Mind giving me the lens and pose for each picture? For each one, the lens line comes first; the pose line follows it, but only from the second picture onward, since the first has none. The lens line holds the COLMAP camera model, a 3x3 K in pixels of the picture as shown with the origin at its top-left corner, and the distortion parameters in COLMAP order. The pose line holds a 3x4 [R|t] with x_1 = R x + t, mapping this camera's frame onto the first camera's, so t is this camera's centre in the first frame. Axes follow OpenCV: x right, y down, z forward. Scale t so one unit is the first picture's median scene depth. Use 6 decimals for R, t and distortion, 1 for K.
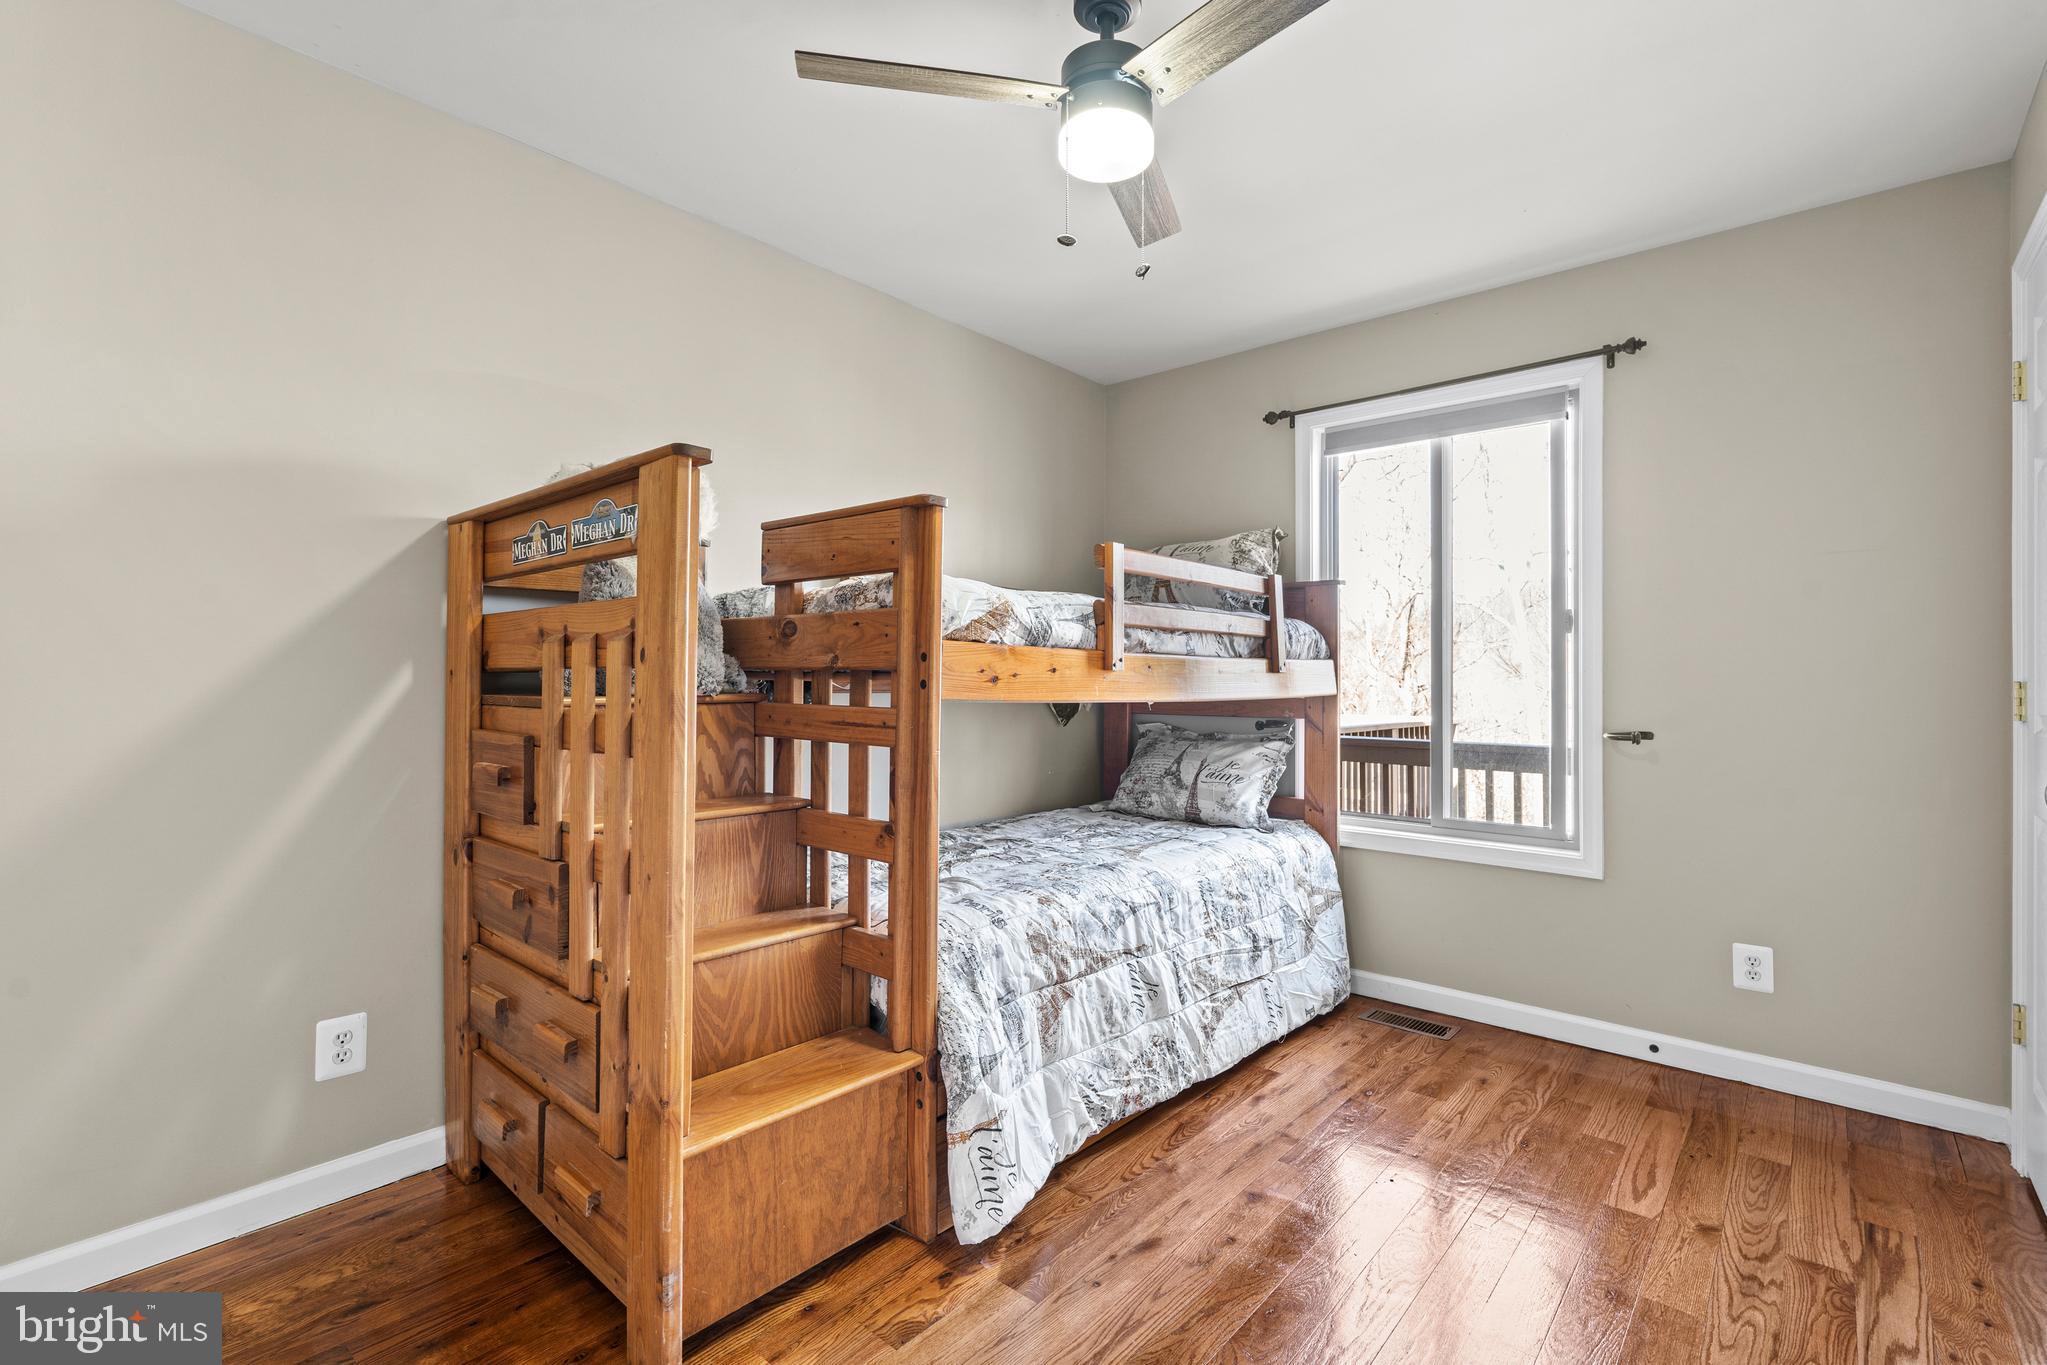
lens RADIAL K [[927.6, 0, 1035.9], [0, 927.6, 677.0], [0, 0, 1]] dist [-0.008038, 0.000873]
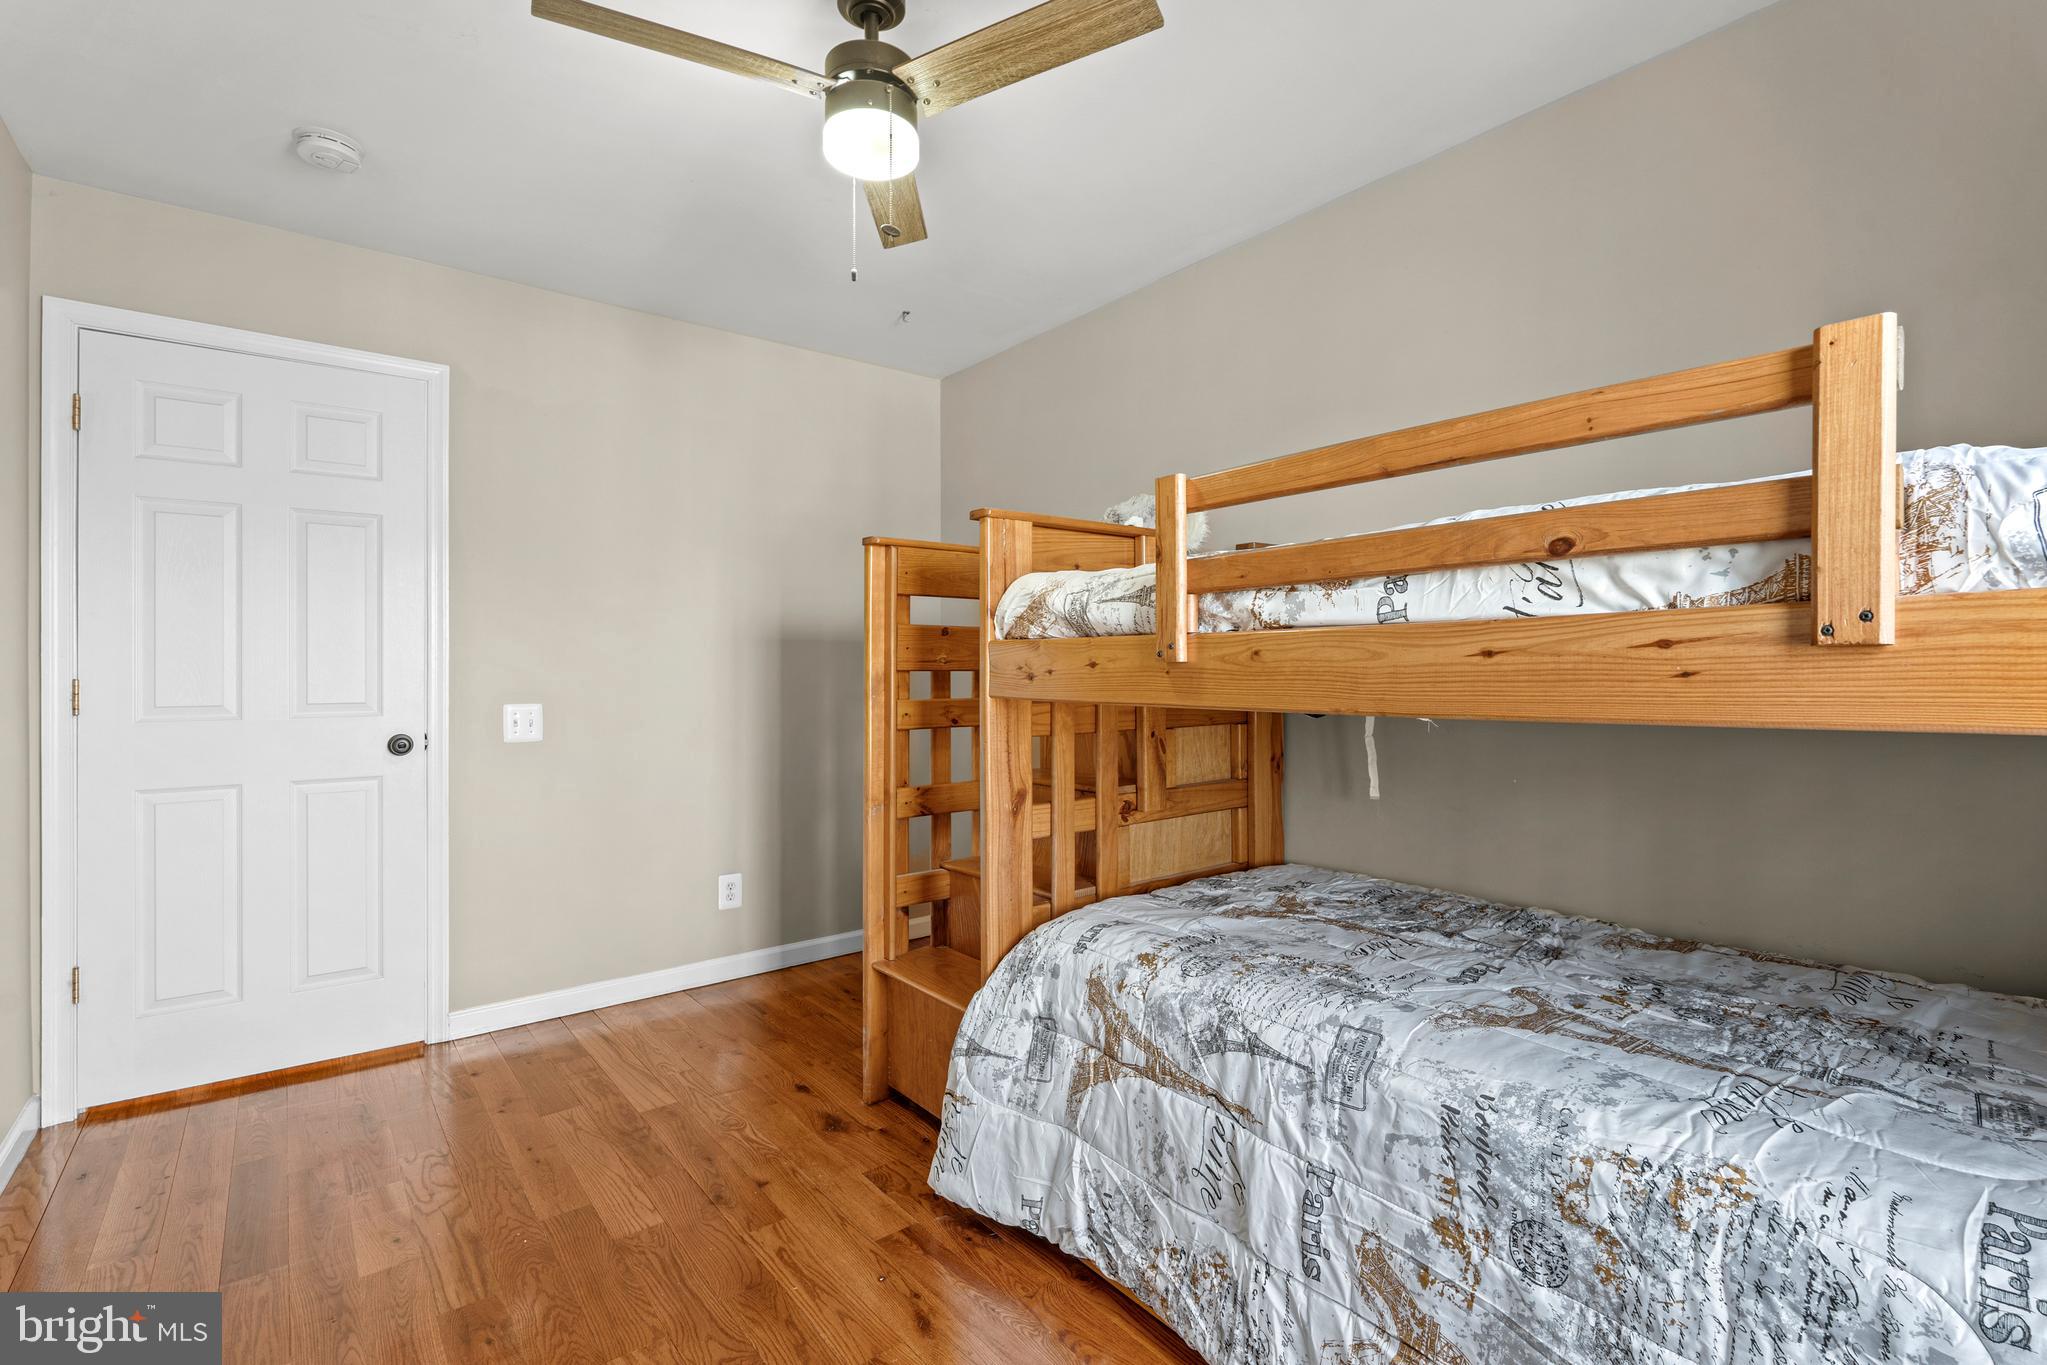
lens RADIAL K [[927.6, 0, 1026.1], [0, 927.6, 679.6], [0, 0, 1]] dist [-0.008038, 0.000873]
pose [[-0.182913, -0.005598, -0.983113, 0.801327], [0.000041, 0.999984, -0.005702, 0.010169], [0.983129, -0.001083, -0.182910, 1.045586]]
